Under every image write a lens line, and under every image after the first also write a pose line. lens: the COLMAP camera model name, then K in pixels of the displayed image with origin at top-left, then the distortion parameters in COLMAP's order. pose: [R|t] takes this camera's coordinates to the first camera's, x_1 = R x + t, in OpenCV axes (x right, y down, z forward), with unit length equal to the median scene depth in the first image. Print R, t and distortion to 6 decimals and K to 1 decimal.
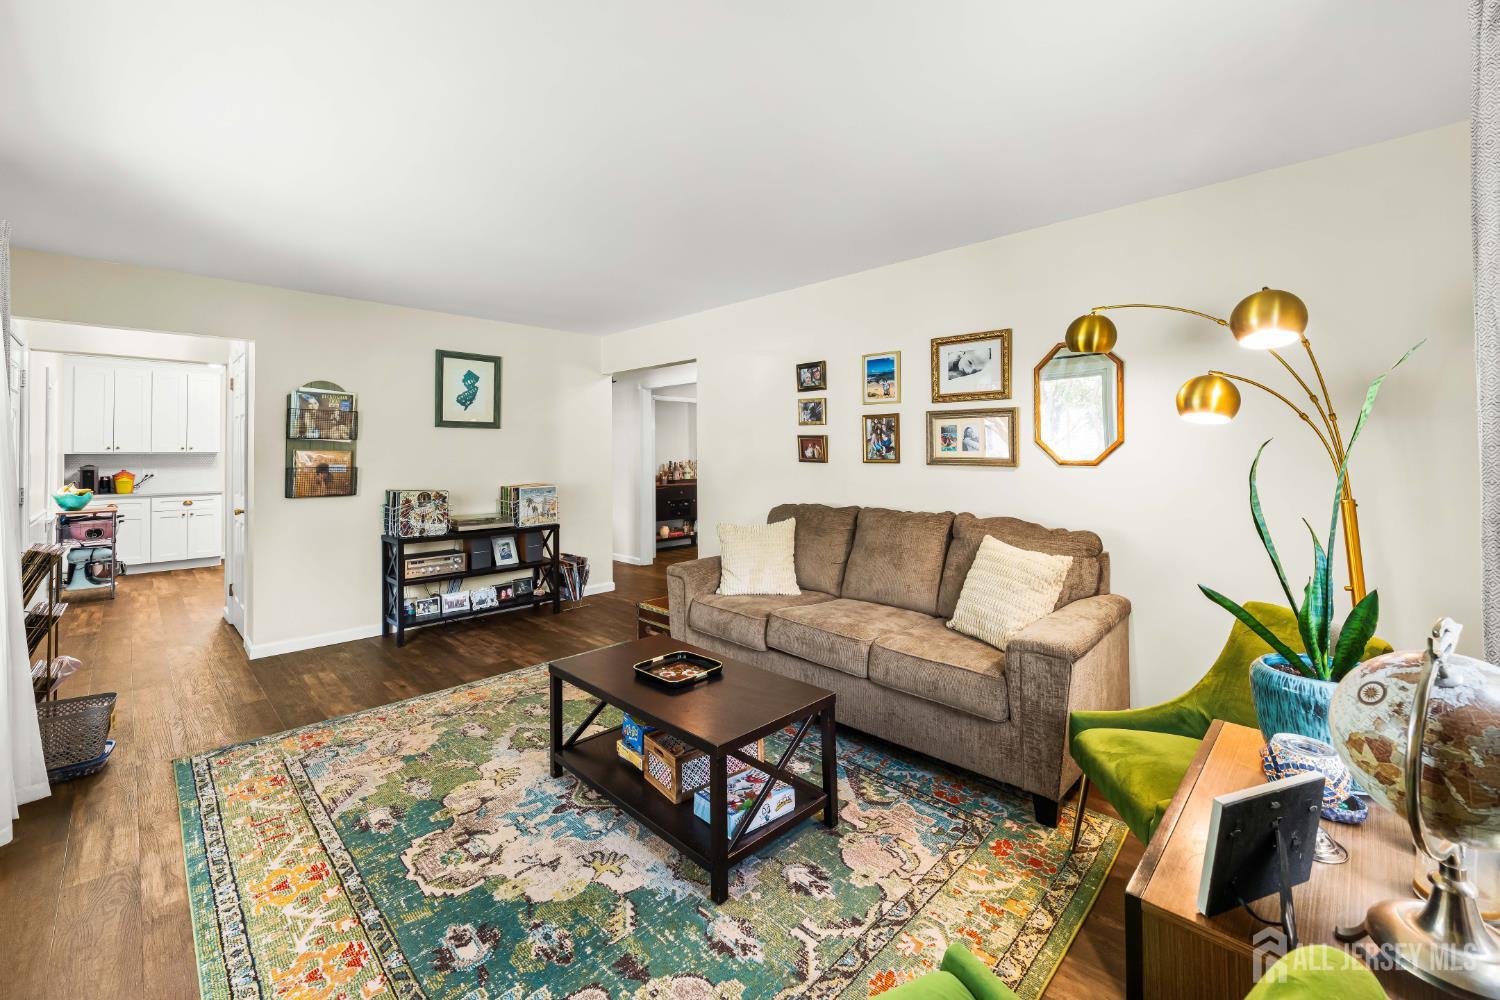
lens RADIAL K [[612.5, 0, 749.1], [0, 612.5, 443.9], [0, 0, 1]] dist [-0.000772, 0.000613]
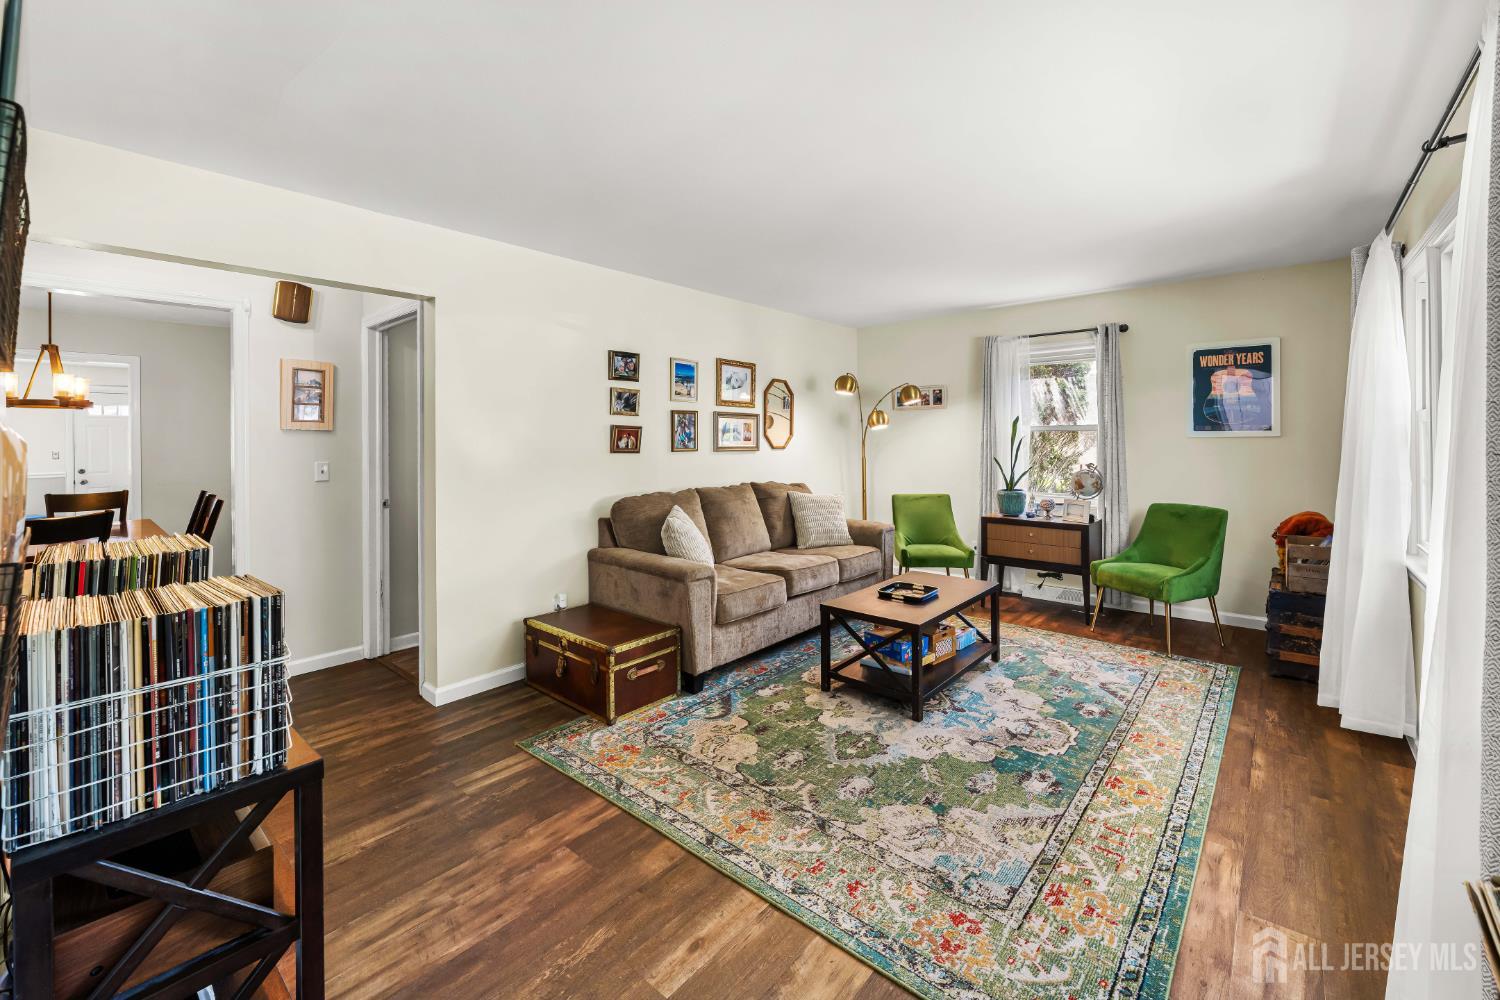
lens RADIAL K [[612.5, 0, 749.1], [0, 612.5, 443.9], [0, 0, 1]] dist [-0.000772, 0.000613]
pose [[-0.058924, -0.001812, 0.998261, -1.170926], [-0.002759, 0.999995, 0.001652, 0.017172], [-0.998259, -0.002657, -0.058929, 1.122887]]
